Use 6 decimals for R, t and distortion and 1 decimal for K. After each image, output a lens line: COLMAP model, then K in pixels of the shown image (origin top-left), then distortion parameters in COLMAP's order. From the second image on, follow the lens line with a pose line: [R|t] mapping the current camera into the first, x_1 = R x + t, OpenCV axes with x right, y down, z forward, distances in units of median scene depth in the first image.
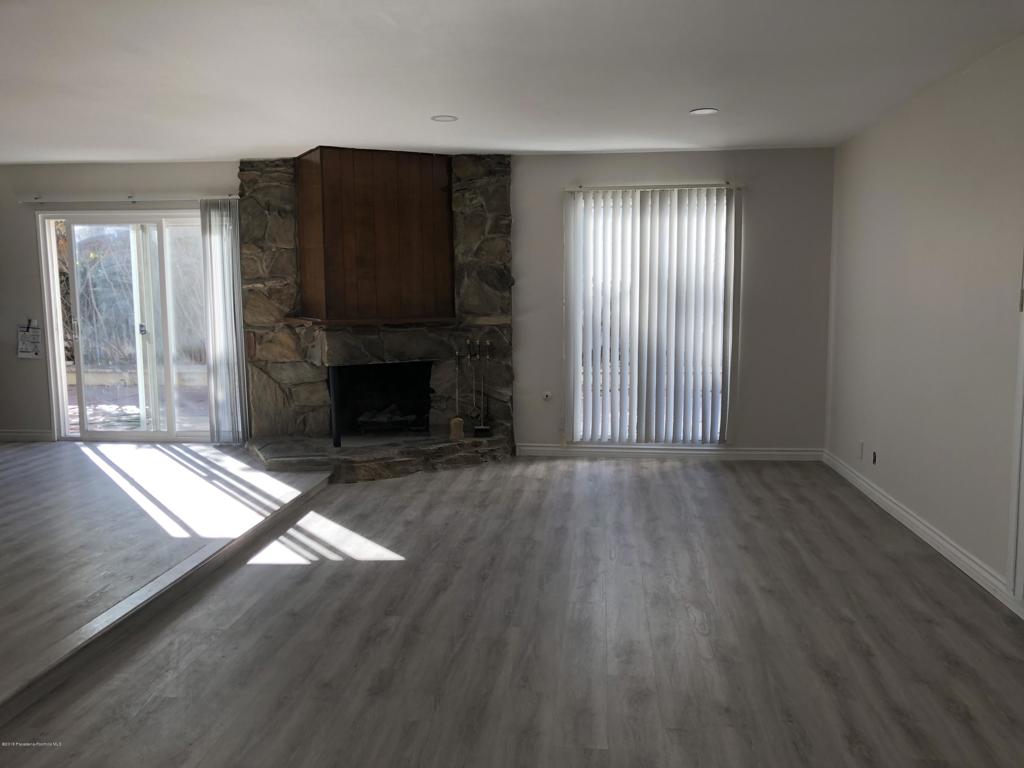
lens RADIAL K [[850.8, 0, 512.0], [0, 850.8, 384.0], [0, 0, 1]] dist [0.002954, 0.001626]
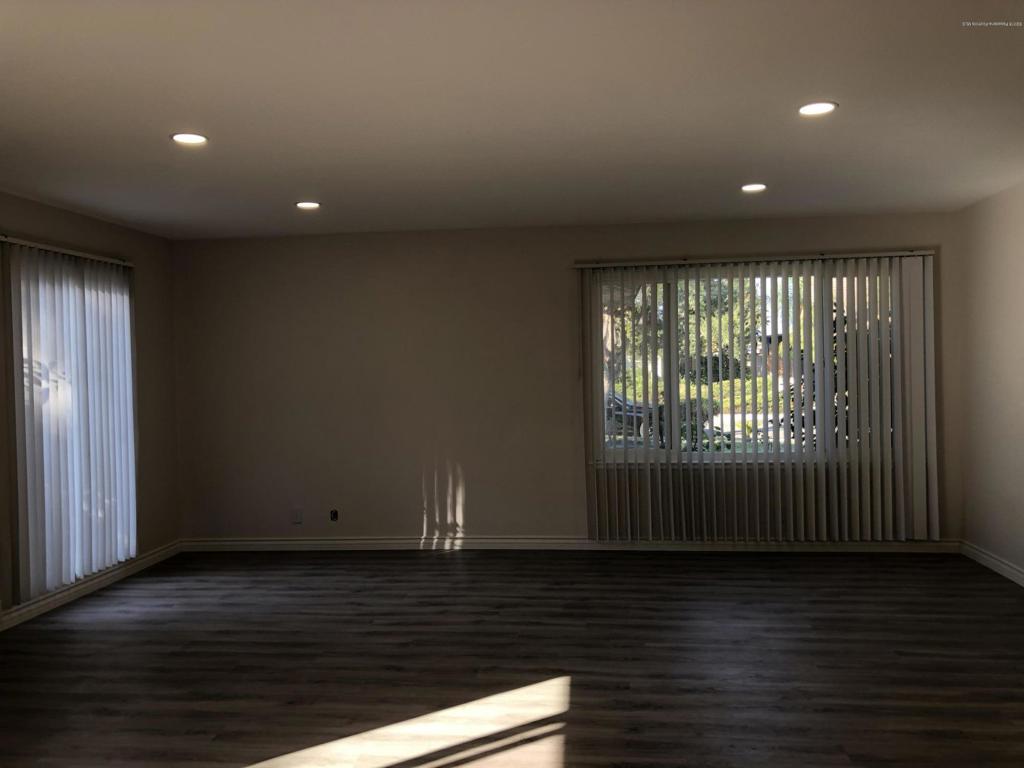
lens RADIAL K [[850.8, 0, 512.0], [0, 850.8, 384.0], [0, 0, 1]] dist [0.002954, 0.001626]
pose [[0.022815, -0.020853, 0.999522, -0.869286], [0.141994, 0.989714, 0.017407, -0.095757], [-0.989605, 0.141529, 0.025541, 0.785860]]
